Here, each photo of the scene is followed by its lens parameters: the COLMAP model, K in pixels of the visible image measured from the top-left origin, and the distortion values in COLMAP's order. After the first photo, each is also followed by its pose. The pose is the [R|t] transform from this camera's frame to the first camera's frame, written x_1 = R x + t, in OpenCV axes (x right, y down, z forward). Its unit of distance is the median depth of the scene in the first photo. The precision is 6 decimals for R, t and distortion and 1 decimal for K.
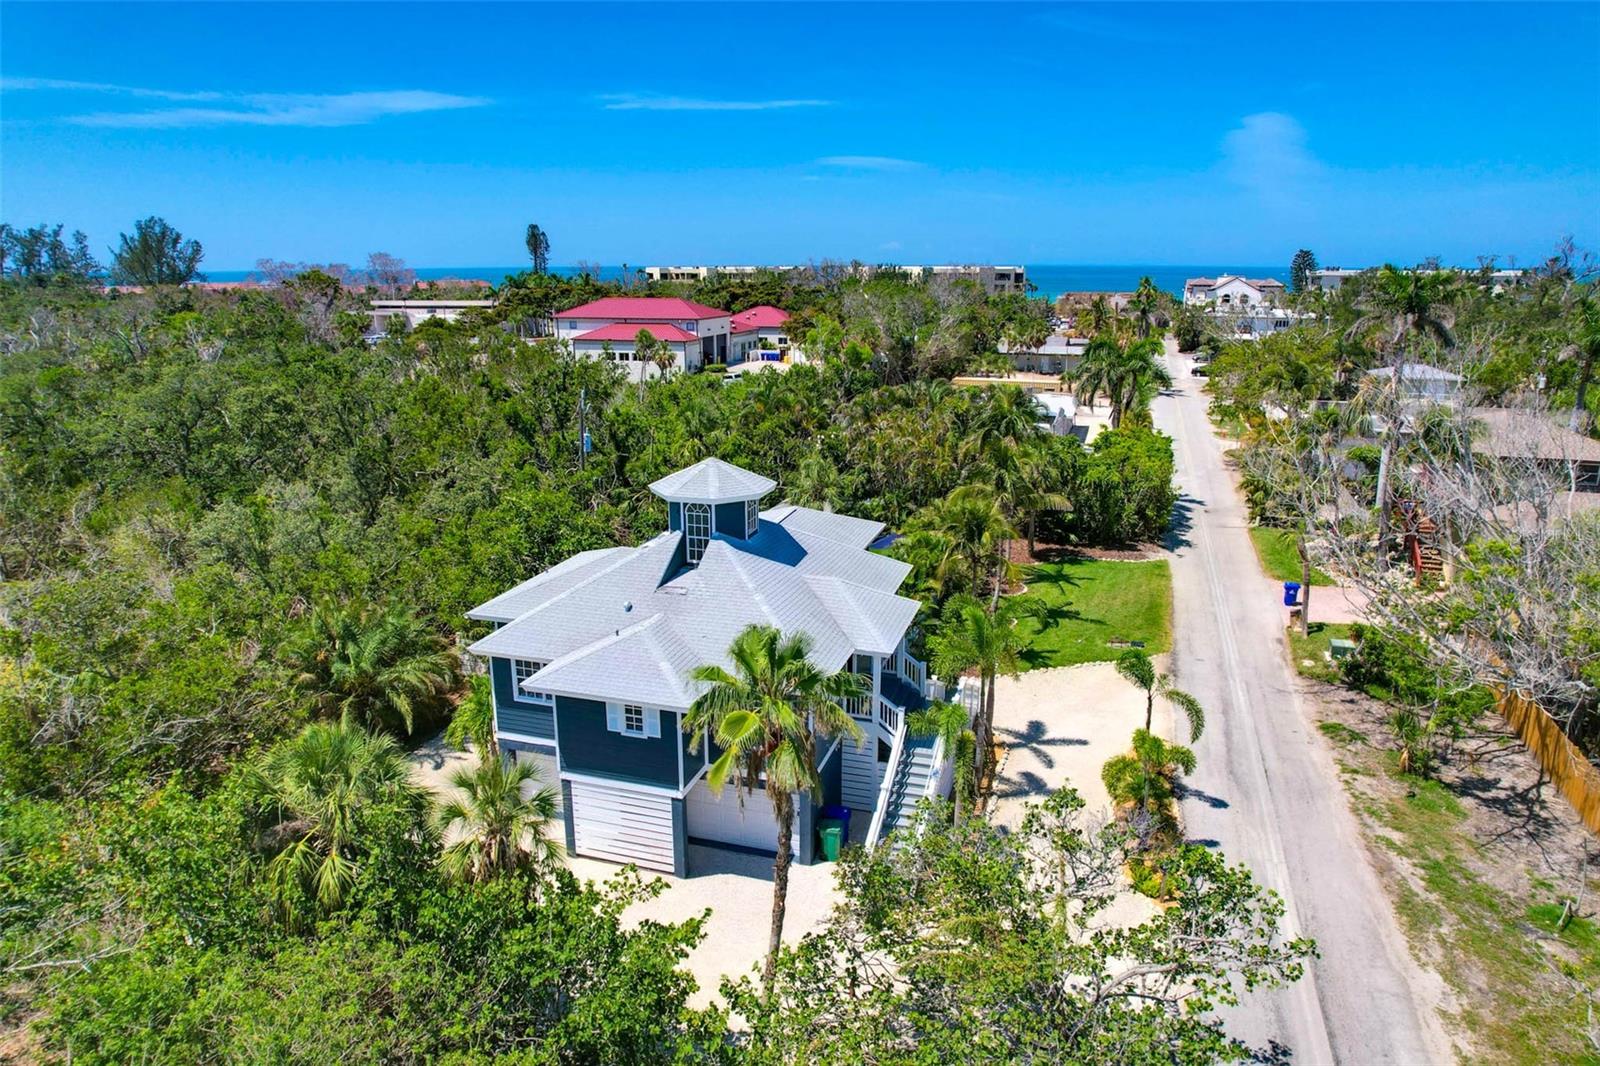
lens RADIAL K [[1020.9, 0, 797.4], [0, 1020.9, 521.1], [0, 0, 1]] dist [-0.060501, 0.049954]
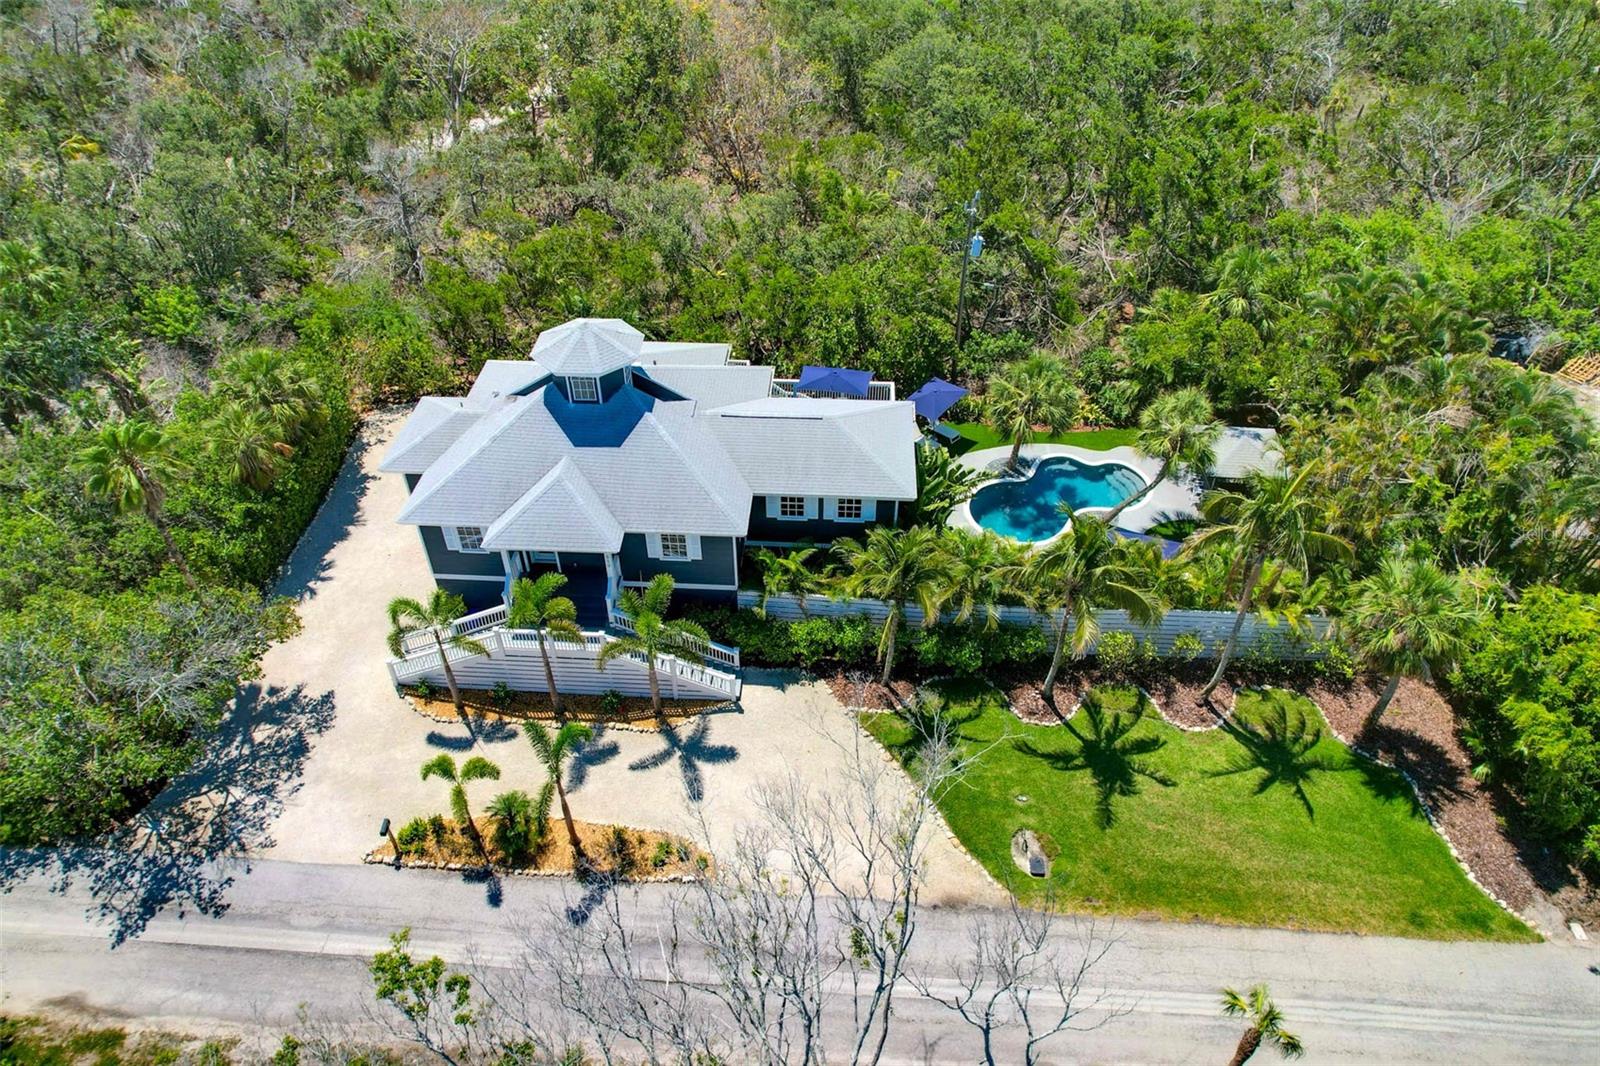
lens RADIAL K [[1020.9, 0, 805.6], [0, 1020.9, 516.7], [0, 0, 1]] dist [-0.060501, 0.049954]
pose [[0.246557, 0.615623, -0.748477, 0.891340], [-0.238173, 0.787125, 0.568954, -0.559397], [0.939406, 0.037987, 0.340696, 0.821167]]
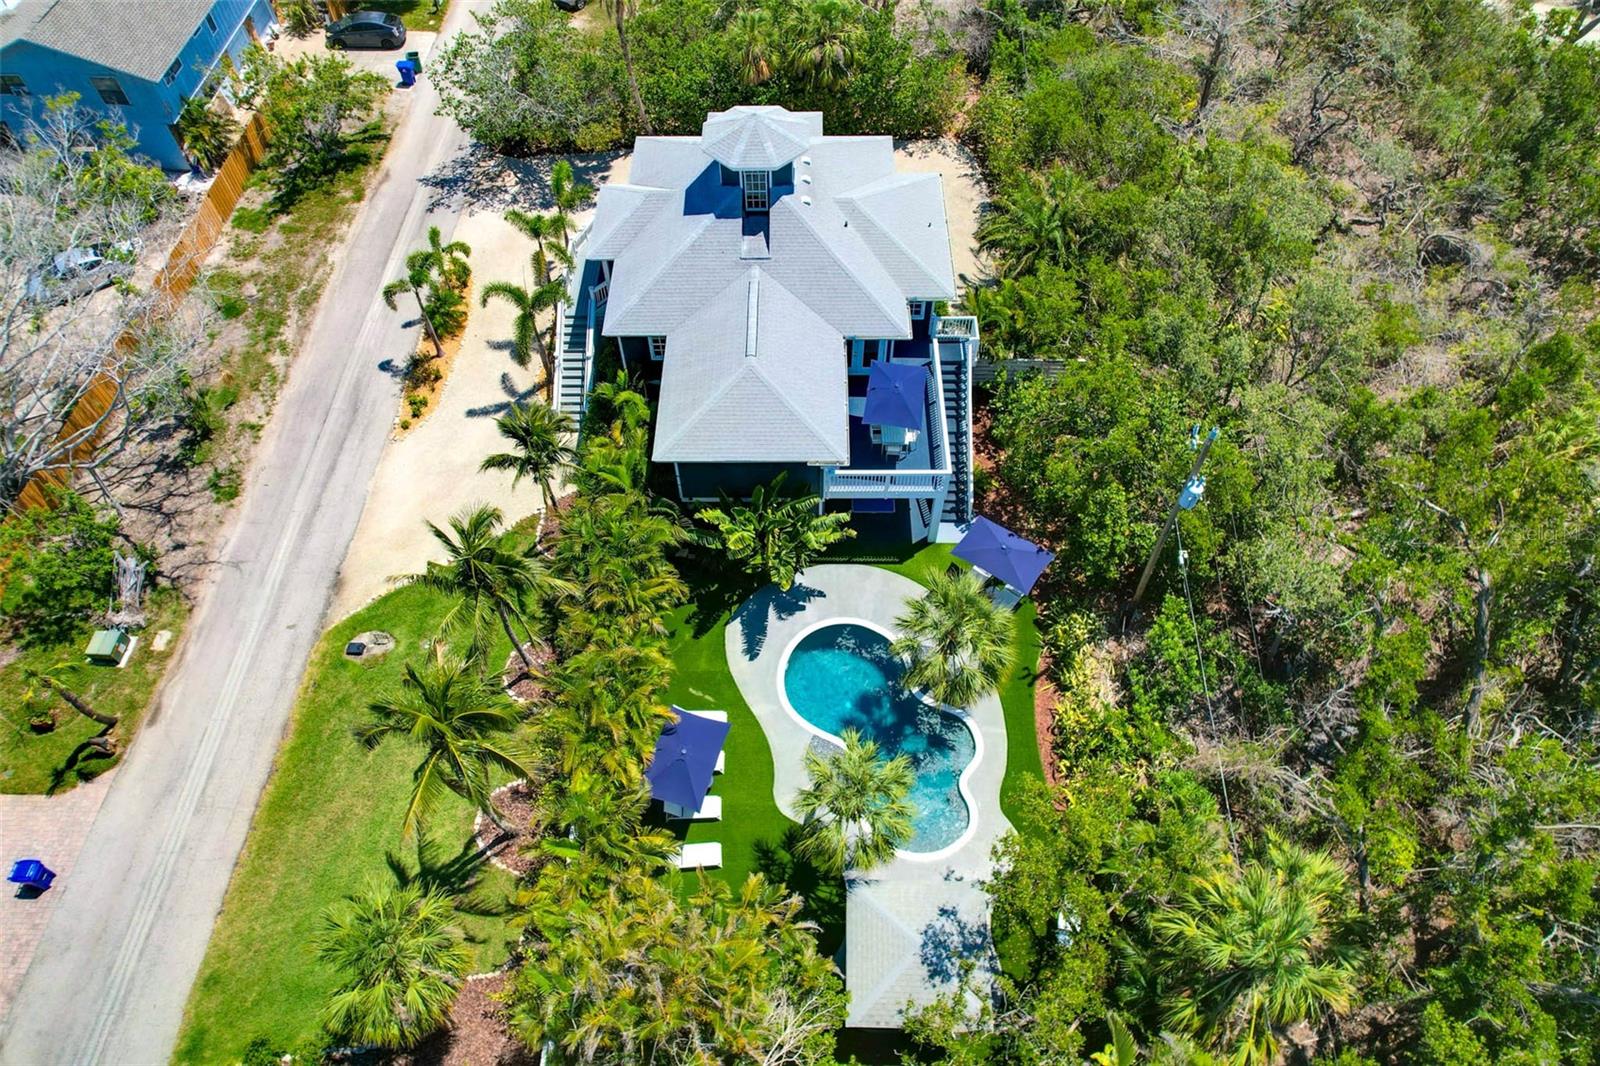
lens RADIAL K [[1020.9, 0, 803.4], [0, 1020.9, 537.5], [0, 0, 1]] dist [-0.060501, 0.049954]
pose [[-0.955857, 0.242884, -0.165360, 0.153312], [-0.067064, 0.367580, 0.927571, -0.878198], [0.286076, 0.897715, -0.335065, 1.723280]]
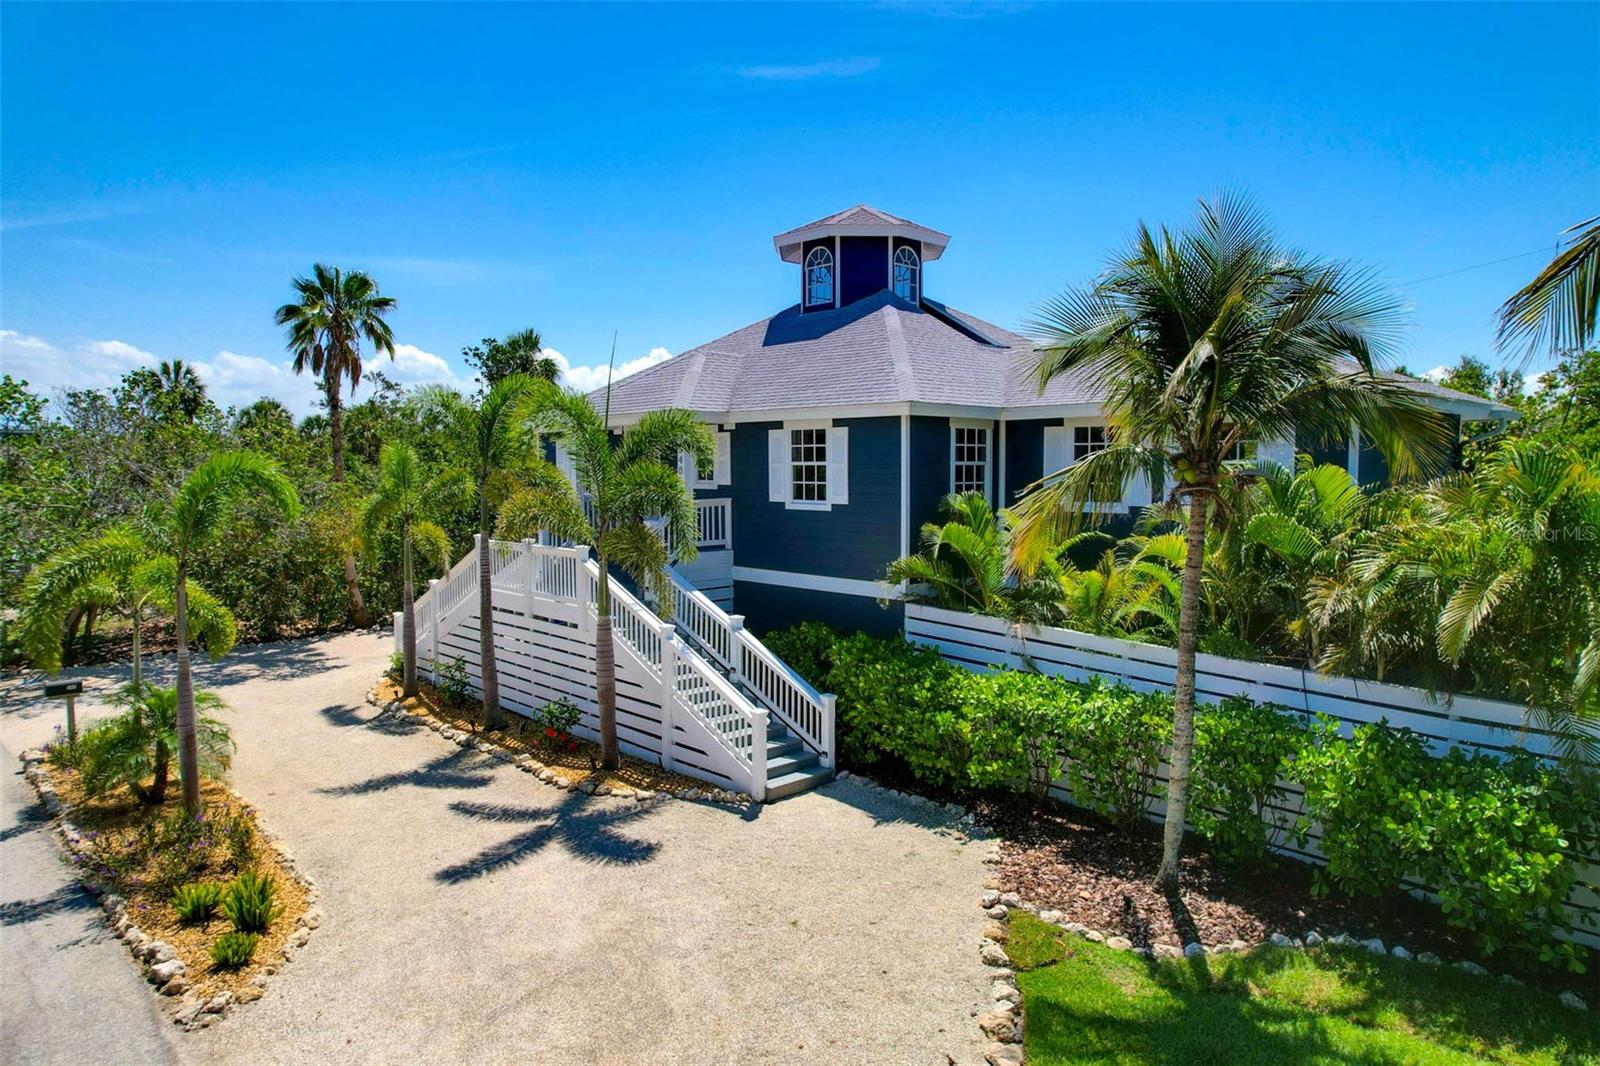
lens RADIAL K [[1020.9, 0, 802.7], [0, 1020.9, 530.2], [0, 0, 1]] dist [-0.060501, 0.049954]
pose [[-0.484160, 0.059583, -0.872949, 0.536514], [-0.210816, 0.960344, 0.182472, 0.031128], [0.849203, 0.272377, -0.452399, 1.288446]]
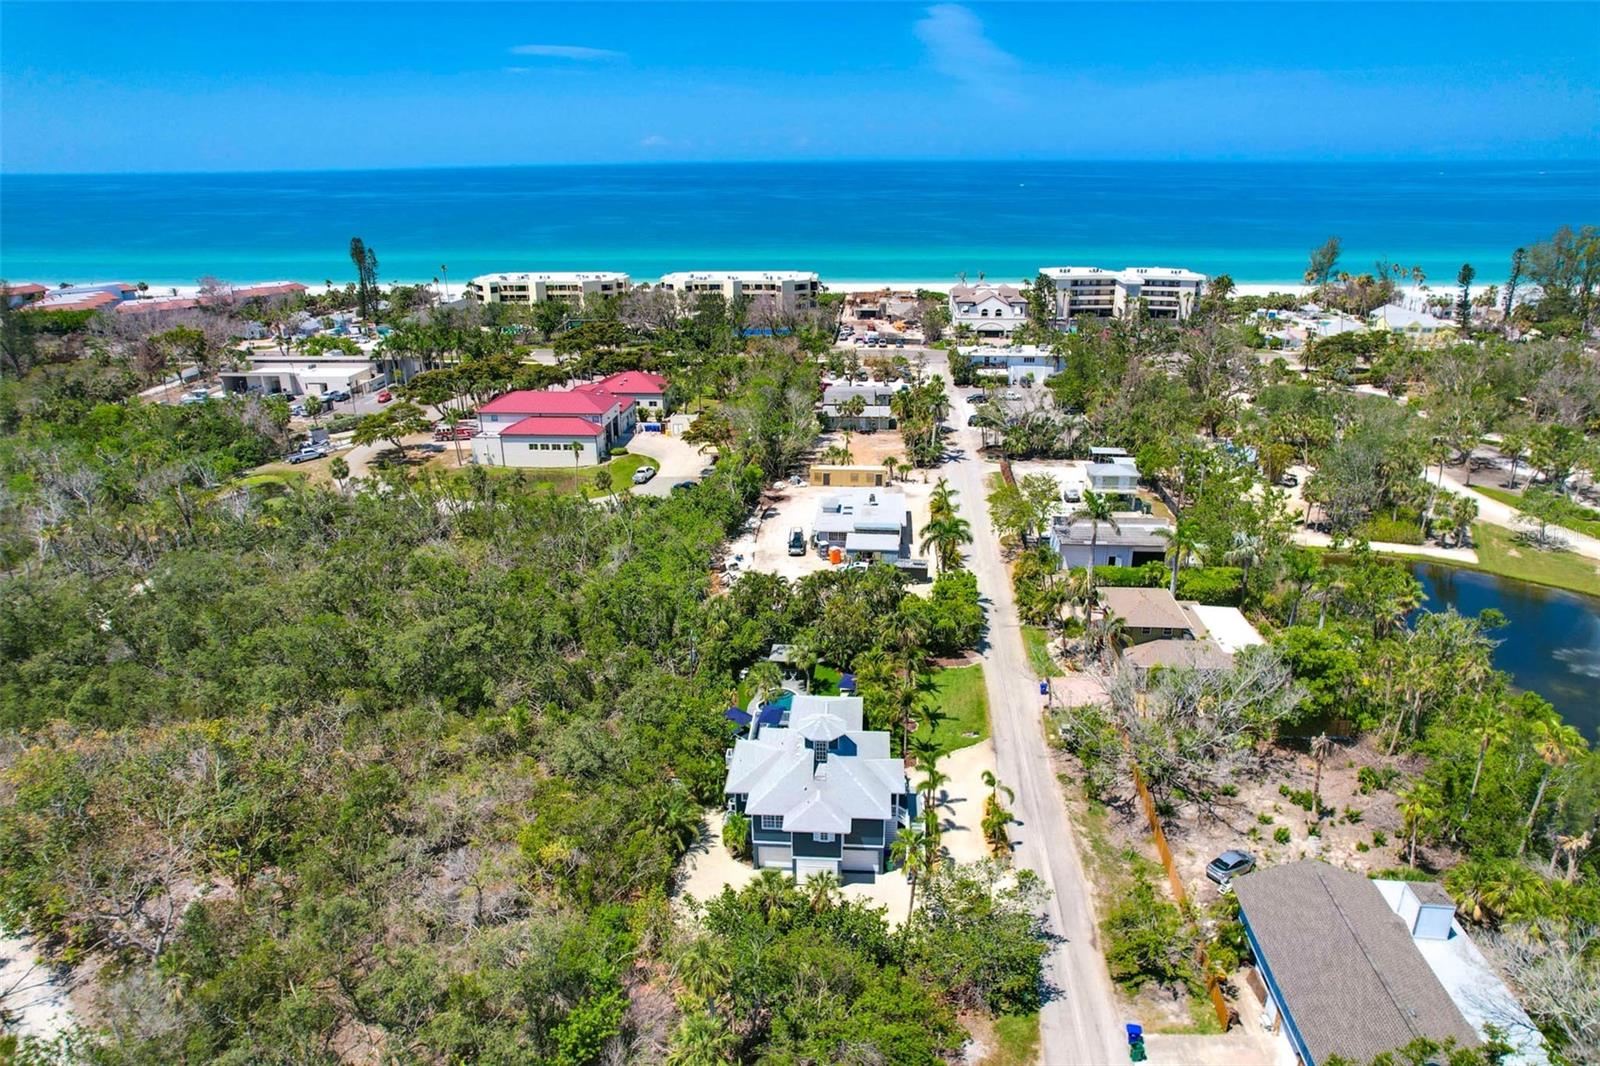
lens RADIAL K [[1020.9, 0, 806.1], [0, 1020.9, 535.7], [0, 0, 1]] dist [-0.060501, 0.049954]
pose [[0.971576, -0.083618, 0.221467, -0.592297], [0.060212, 0.992060, 0.110417, -0.725728], [-0.228941, -0.093944, 0.968897, -1.242194]]
